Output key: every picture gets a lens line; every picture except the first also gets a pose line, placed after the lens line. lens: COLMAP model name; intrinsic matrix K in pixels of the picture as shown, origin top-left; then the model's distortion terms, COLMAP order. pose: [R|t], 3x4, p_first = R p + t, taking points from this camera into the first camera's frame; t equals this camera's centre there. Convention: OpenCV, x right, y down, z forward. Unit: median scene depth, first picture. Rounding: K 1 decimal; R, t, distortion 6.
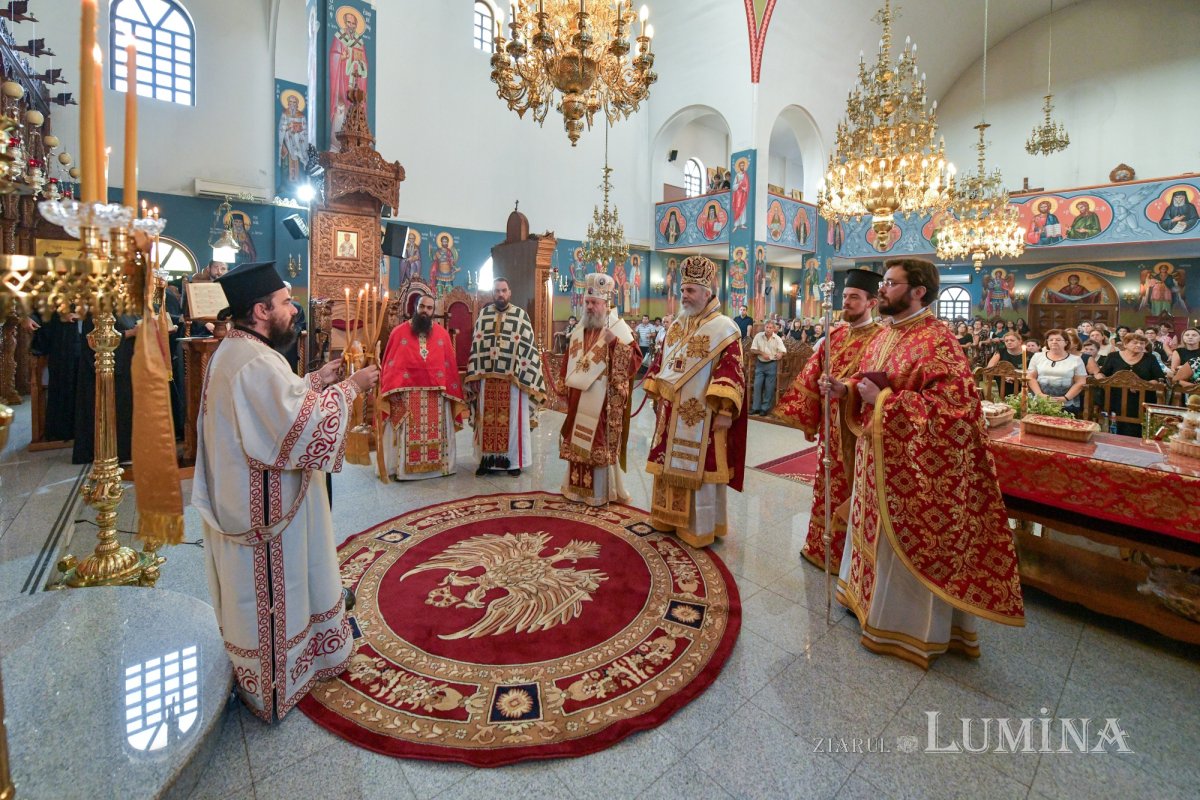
lens RADIAL K [[494.7, 0, 573.1], [0, 494.7, 327.4], [0, 0, 1]] dist [-0.011755, 0.000256]
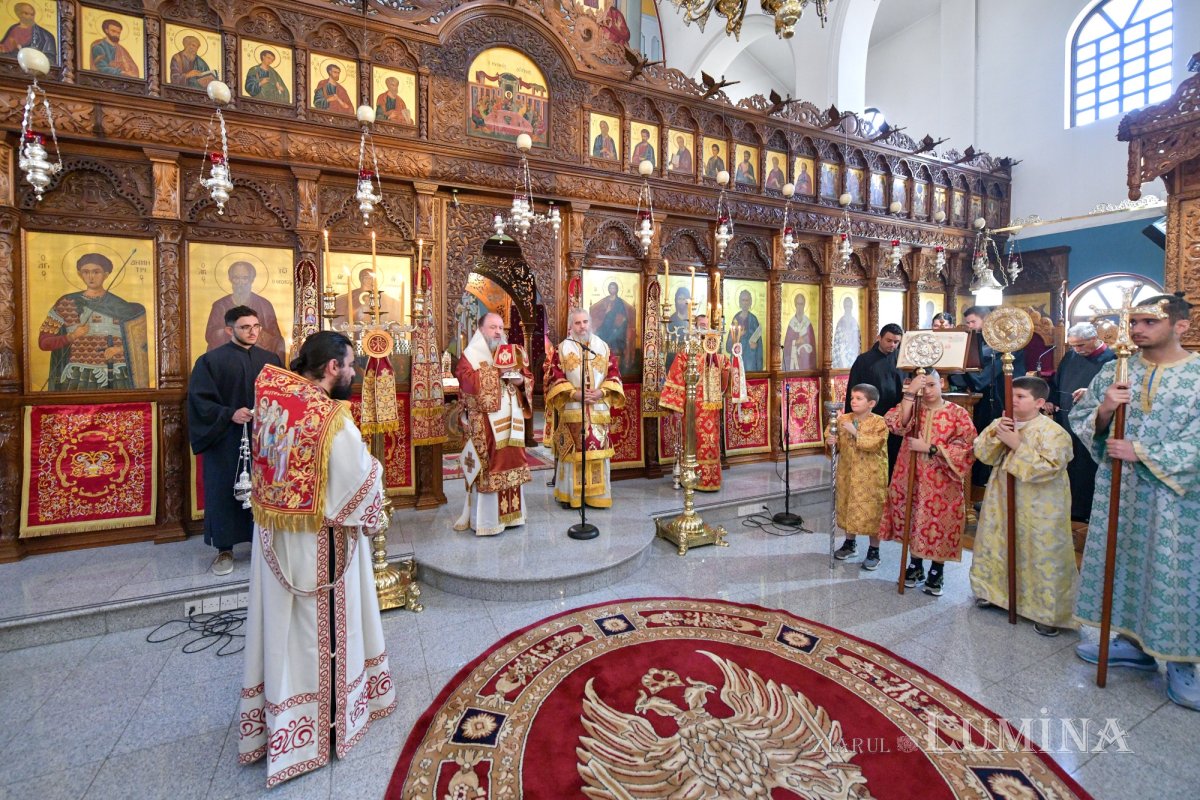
lens RADIAL K [[514.9, 0, 611.7], [0, 514.9, 351.7], [0, 0, 1]] dist [-0.003999, -0.001871]
pose [[-0.240434, -0.012897, -0.970580, 0.187103], [-0.041622, 0.999129, -0.002966, -0.009888], [0.969773, 0.039684, -0.240761, 0.316252]]
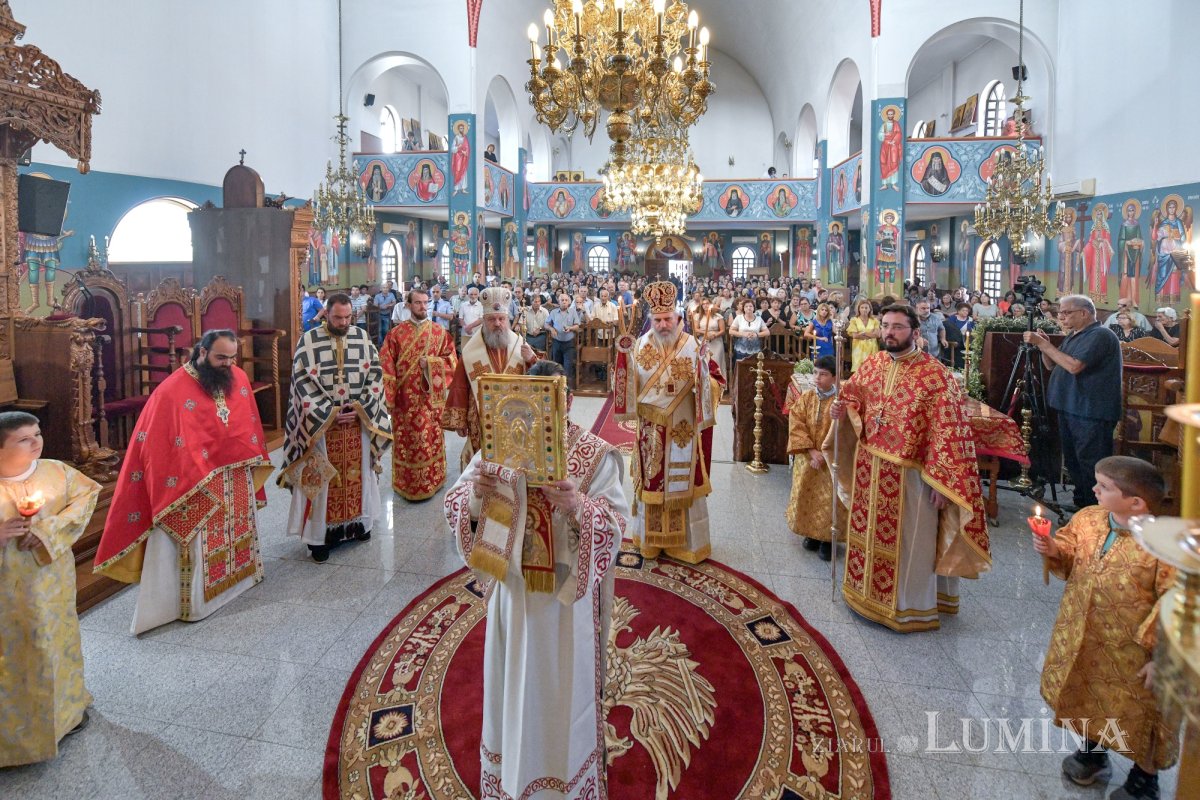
lens RADIAL K [[514.9, 0, 582.4], [0, 514.9, 281.7], [0, 0, 1]] dist [-0.003999, -0.001871]
pose [[0.755884, -0.044499, 0.653192, -0.212406], [0.035798, 0.999004, 0.026631, -0.061992], [-0.653726, 0.003253, 0.756724, 0.112581]]
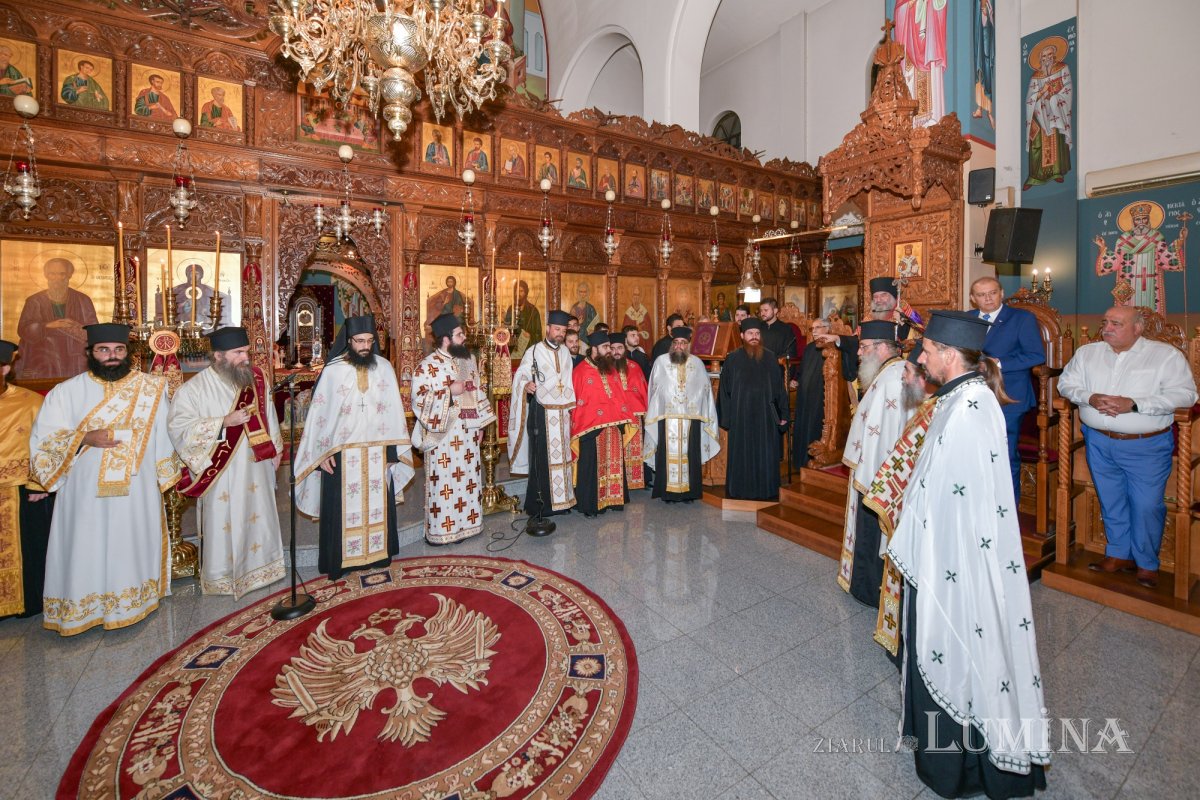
lens RADIAL K [[514.9, 0, 594.6], [0, 514.9, 323.7], [0, 0, 1]] dist [-0.003999, -0.001871]
pose [[-0.122306, -0.016575, -0.992354, 0.239870], [-0.041935, 0.999054, -0.011518, -0.034276], [0.991606, 0.040206, -0.122886, 0.452539]]
